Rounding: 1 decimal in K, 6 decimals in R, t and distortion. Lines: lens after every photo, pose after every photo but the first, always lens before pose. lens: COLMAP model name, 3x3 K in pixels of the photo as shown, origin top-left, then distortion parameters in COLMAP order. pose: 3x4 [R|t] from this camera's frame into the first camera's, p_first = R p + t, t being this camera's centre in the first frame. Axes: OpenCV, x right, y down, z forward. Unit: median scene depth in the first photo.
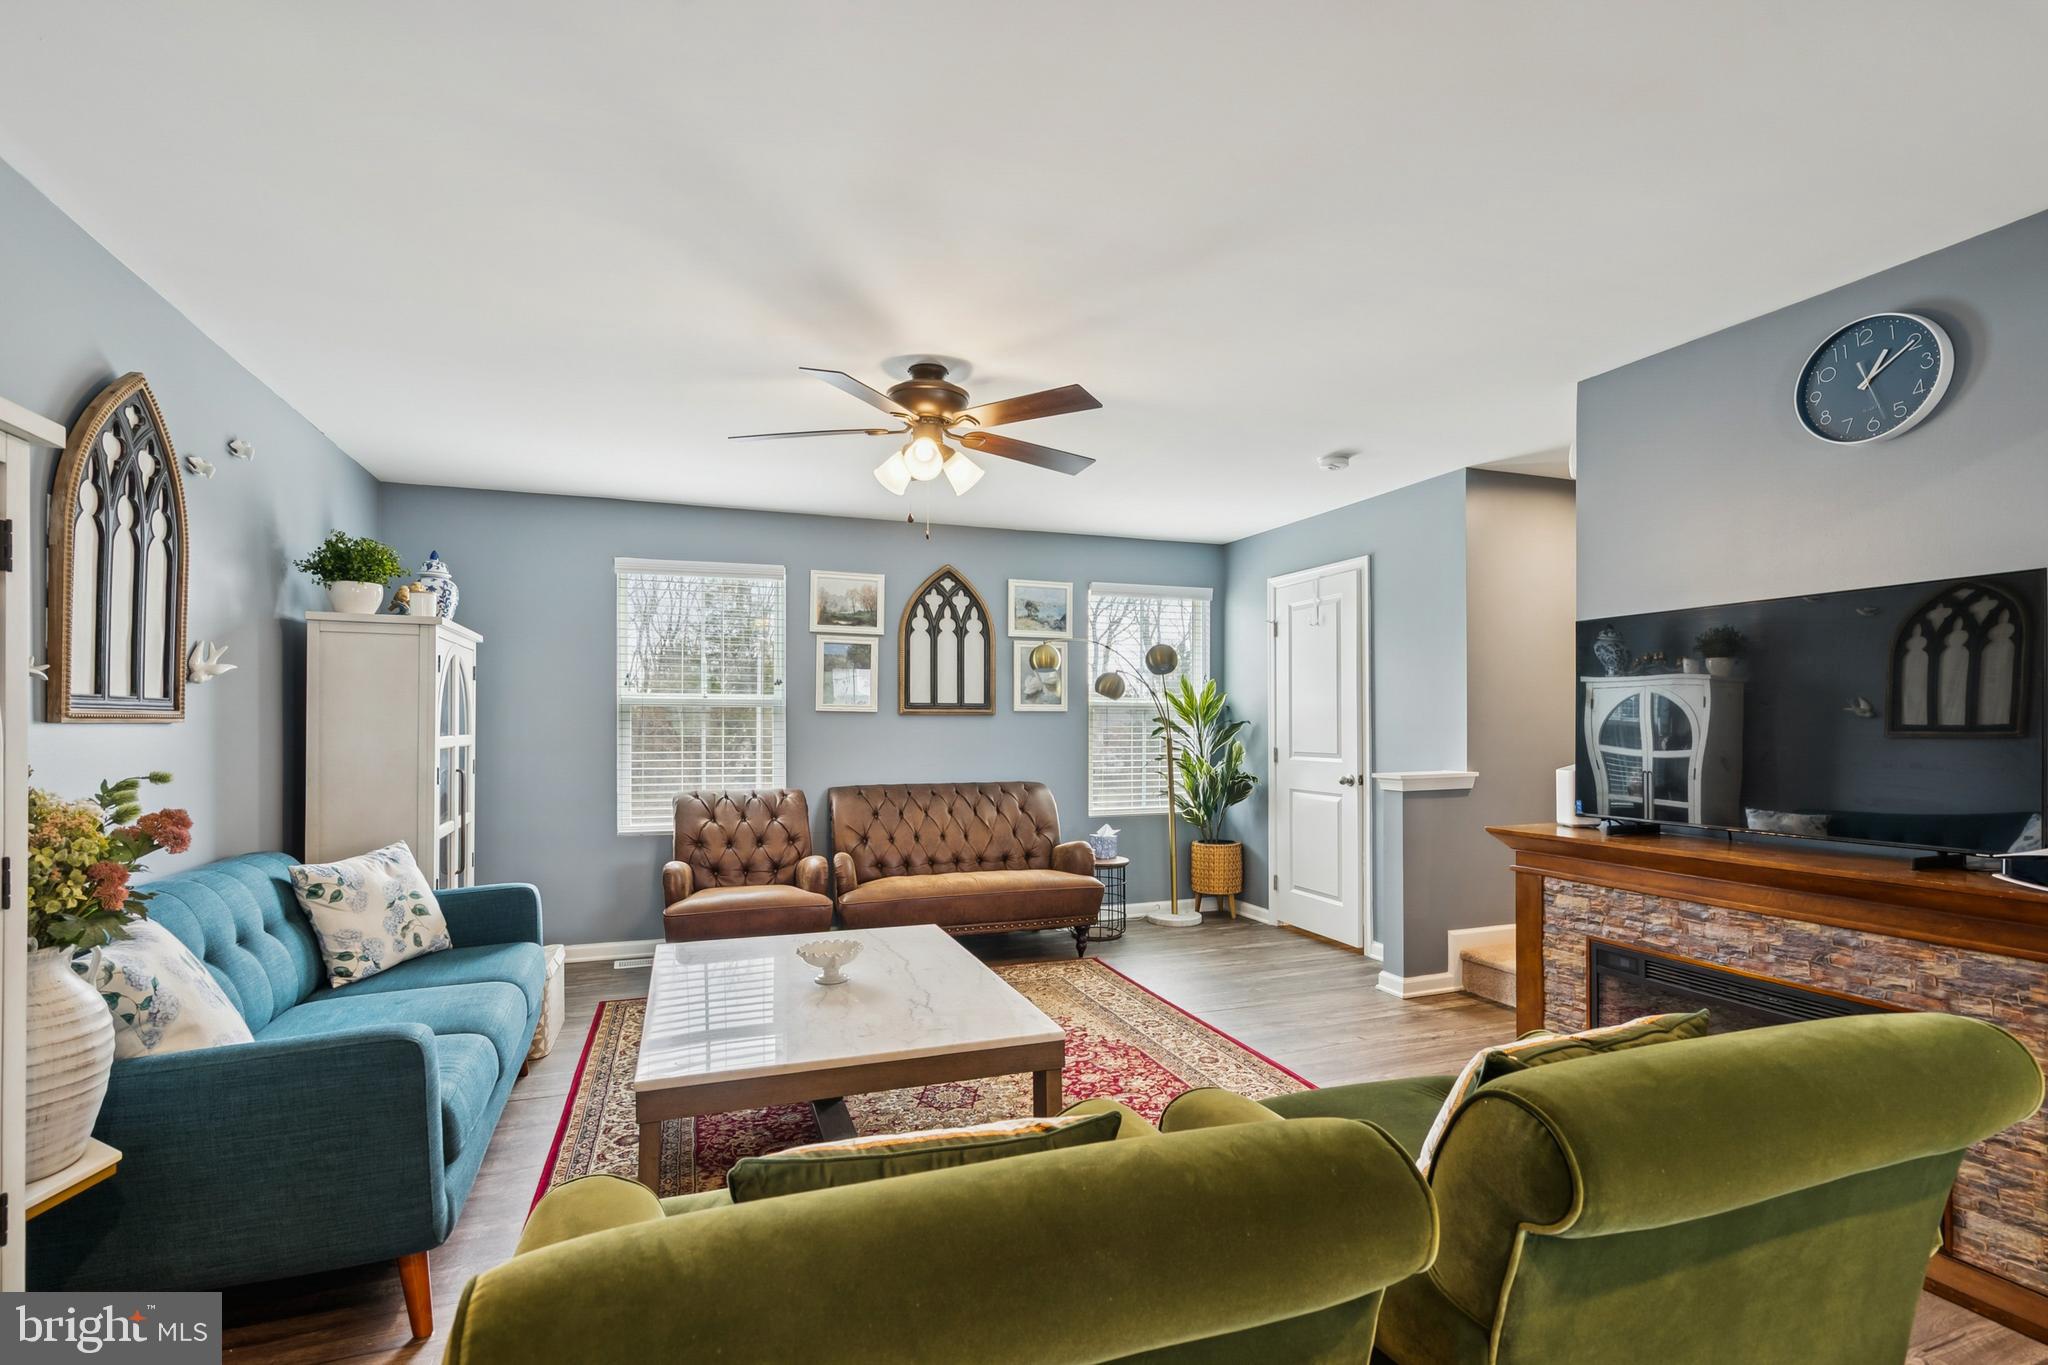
lens RADIAL K [[946.6, 0, 1020.5], [0, 946.6, 722.9], [0, 0, 1]] dist [-0.000618, 0.000542]
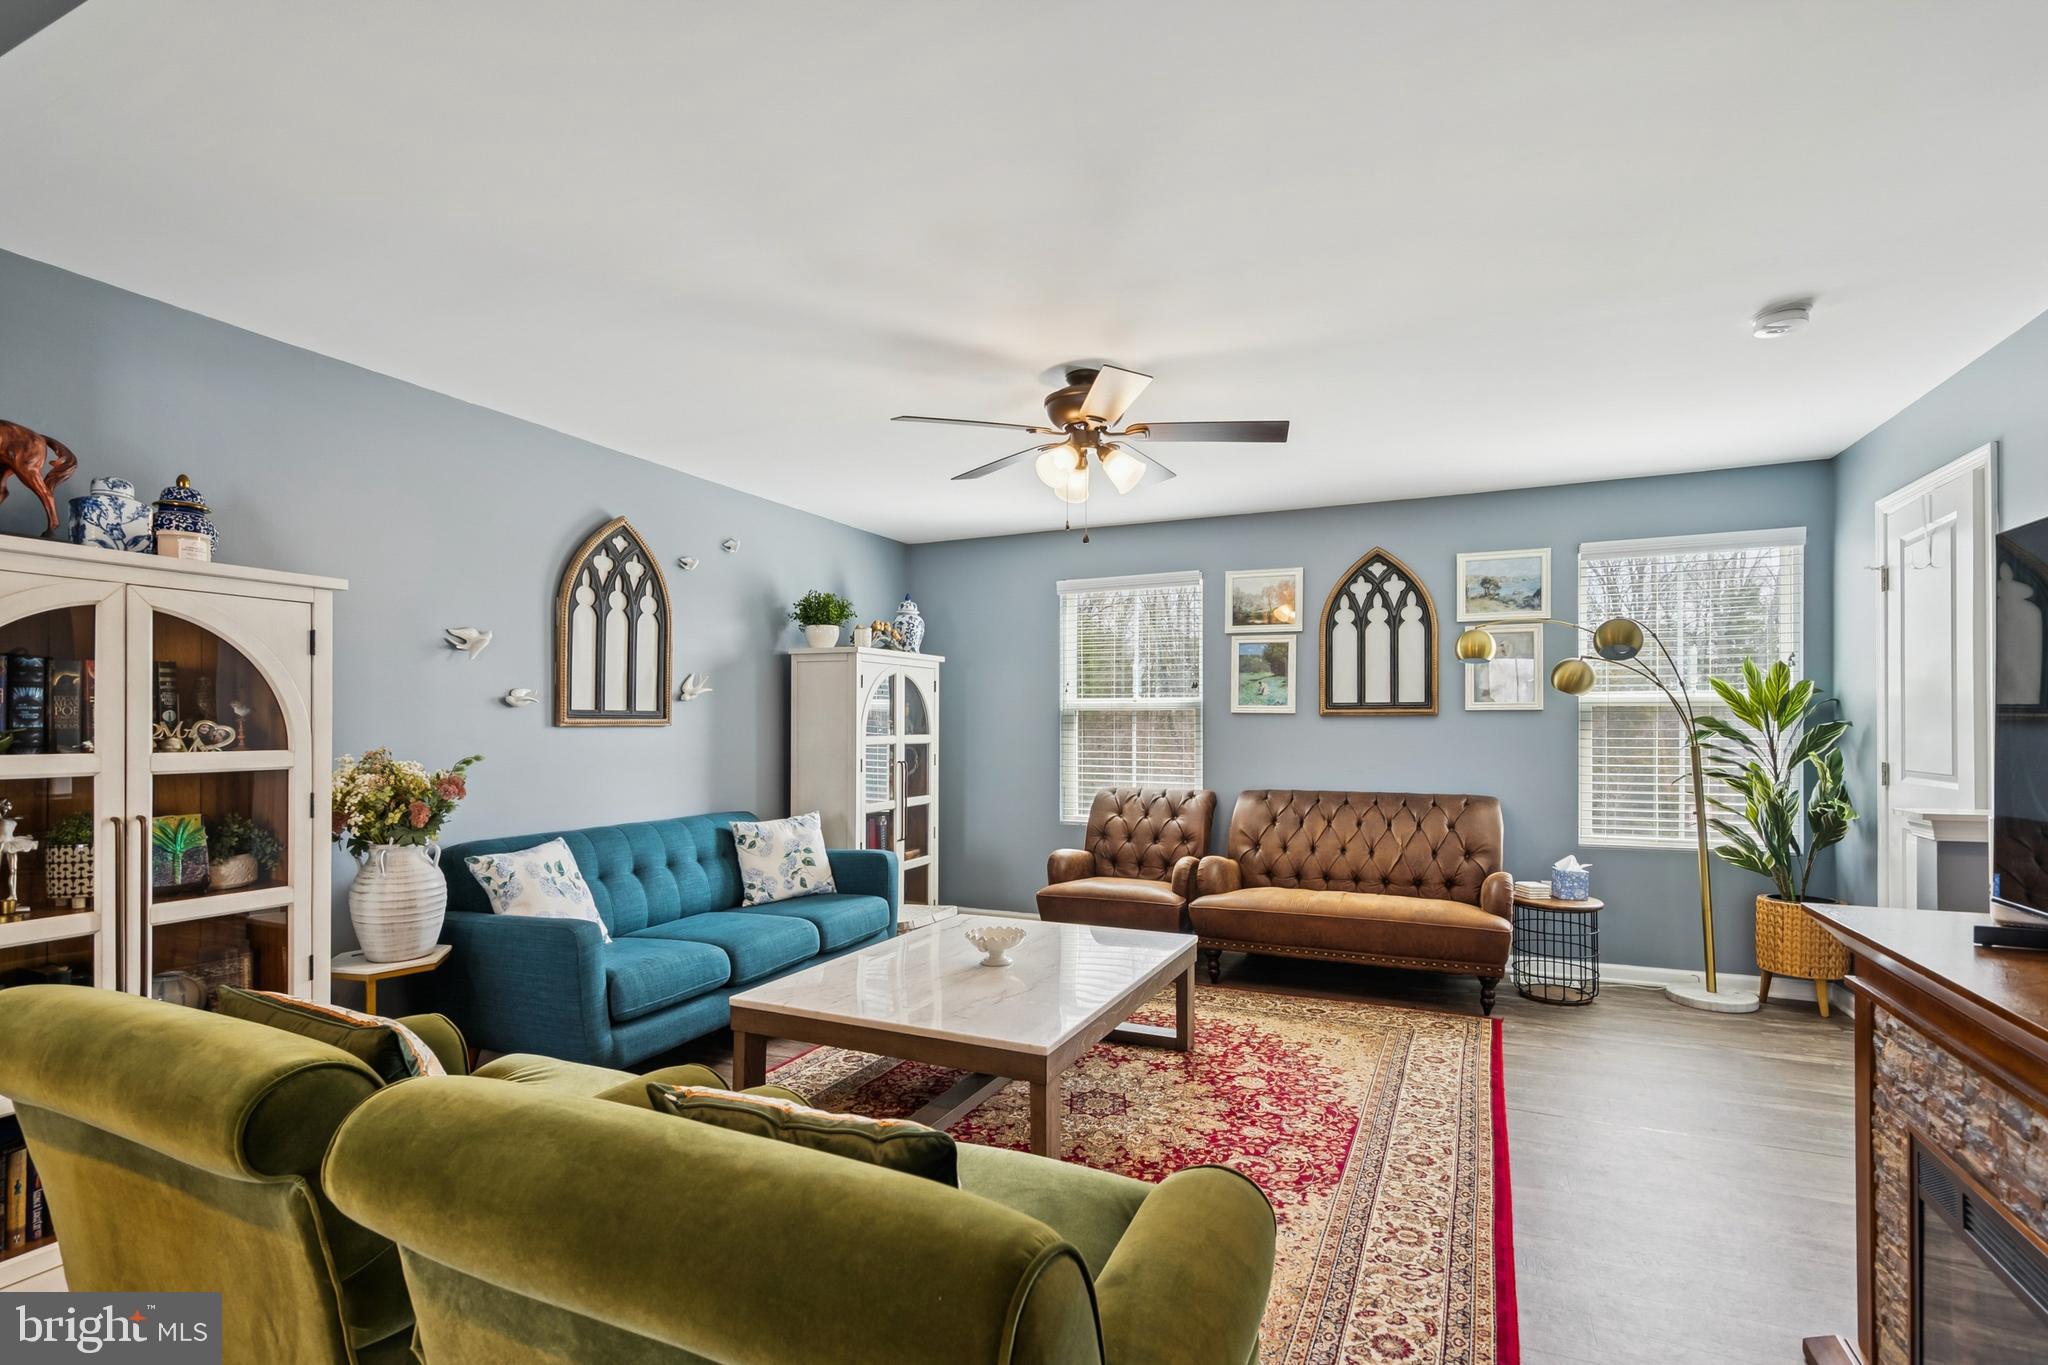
lens RADIAL K [[946.6, 0, 1020.5], [0, 946.6, 722.9], [0, 0, 1]] dist [-0.000618, 0.000542]
pose [[0.710789, -0.001756, -0.703403, 0.336896], [0.001773, 0.999998, -0.000705, -0.001850], [0.703403, -0.000746, 0.710791, 0.142075]]
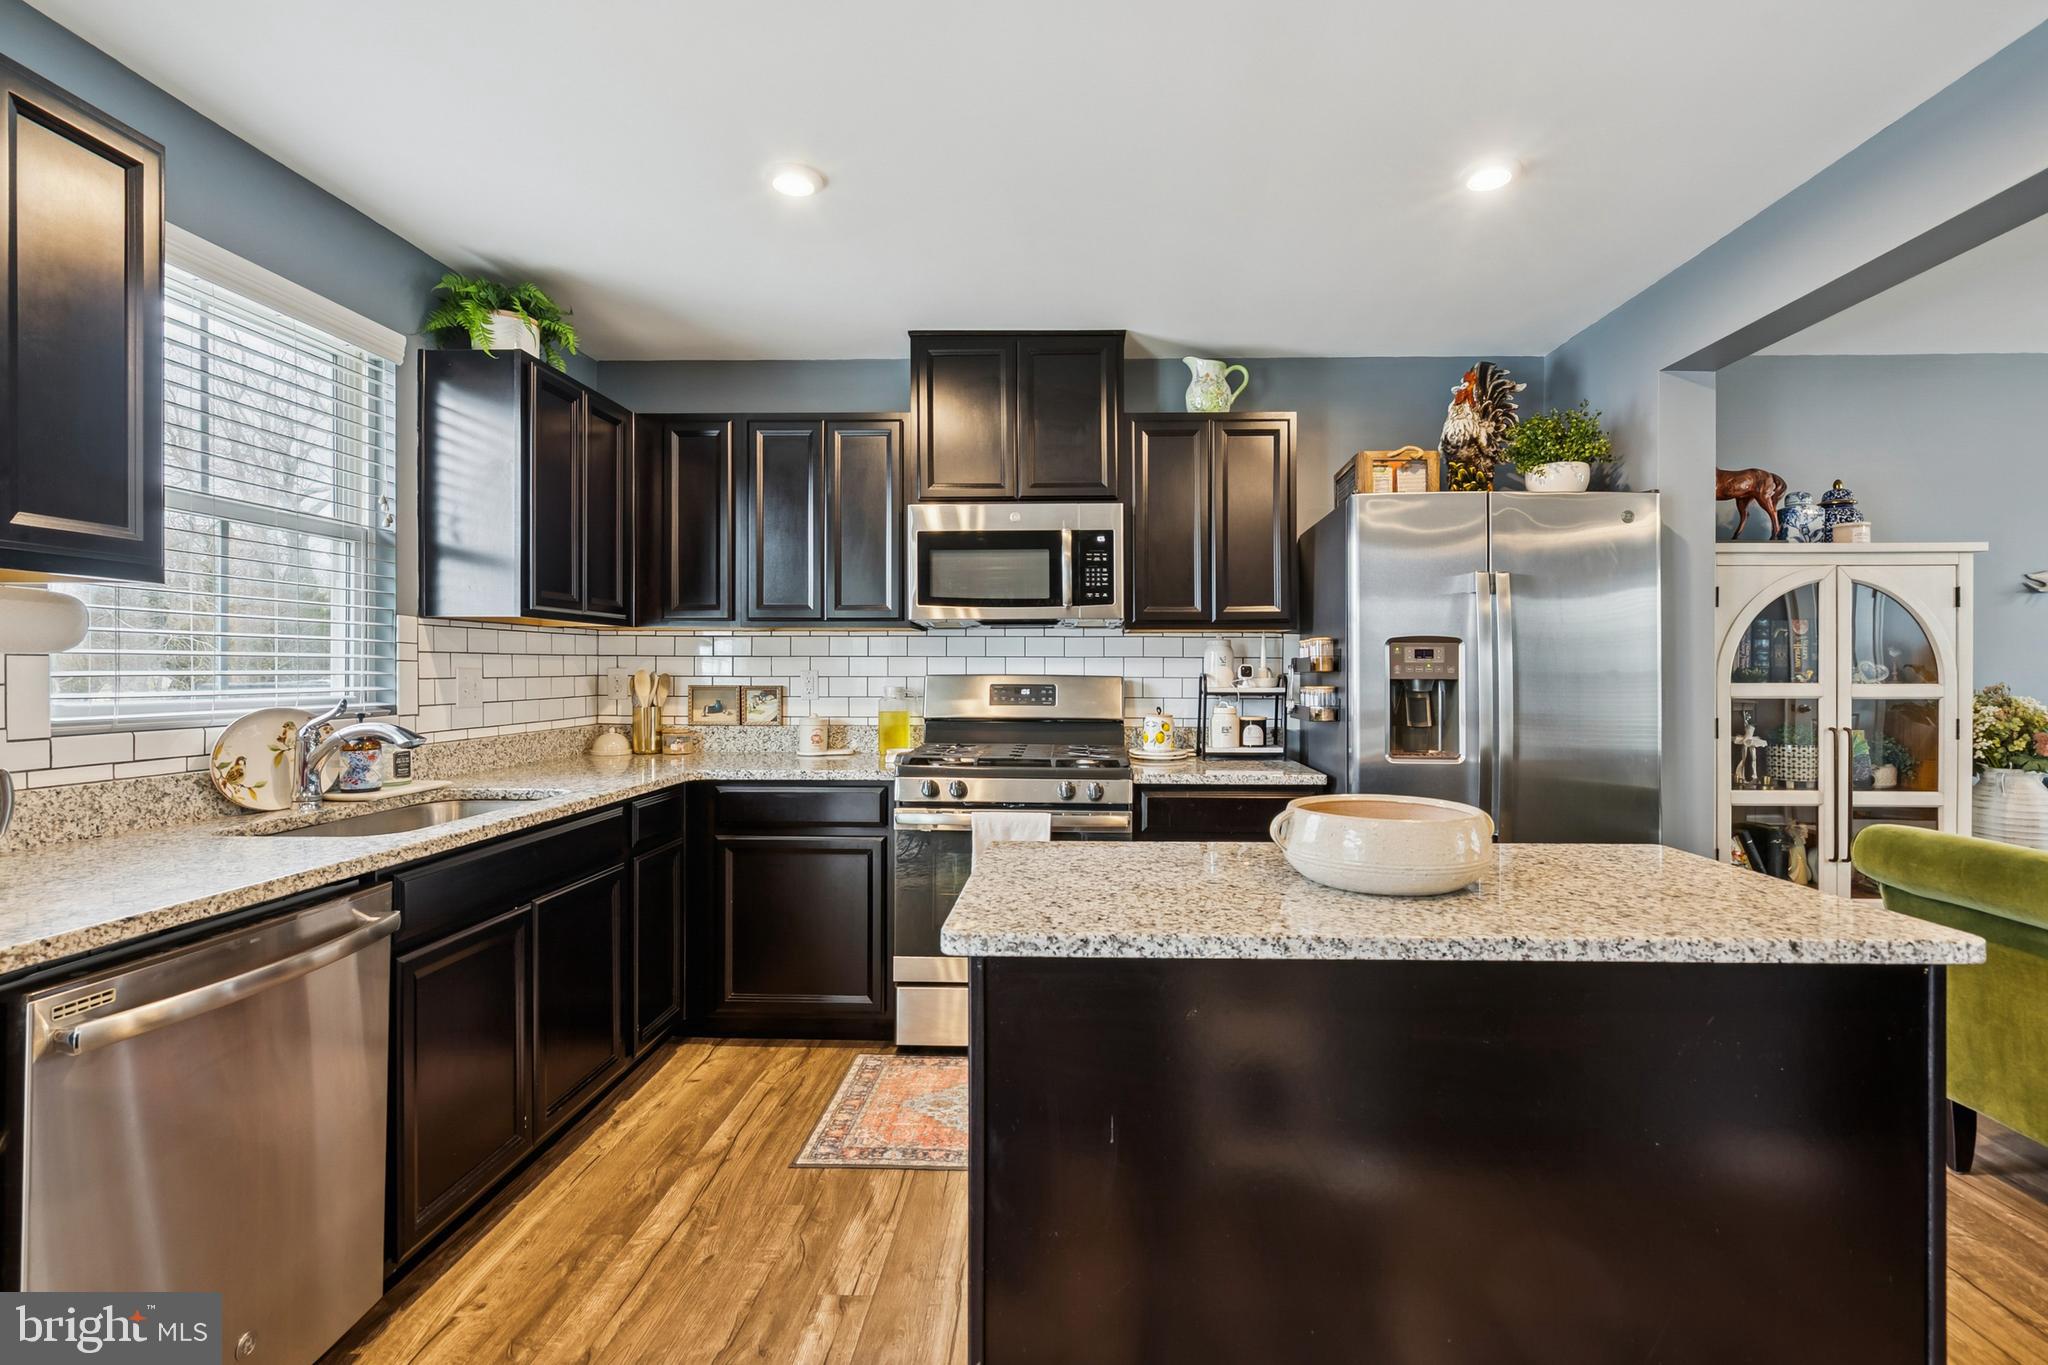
lens RADIAL K [[950.8, 0, 1061.9], [0, 950.8, 673.3], [0, 0, 1]] dist [-0.003446, 0.000347]
pose [[-0.367778, 0.003930, -0.929905, 0.506646], [0.003612, 0.999990, 0.002798, 0.000425], [0.929907, -0.002330, -0.367789, -0.080232]]
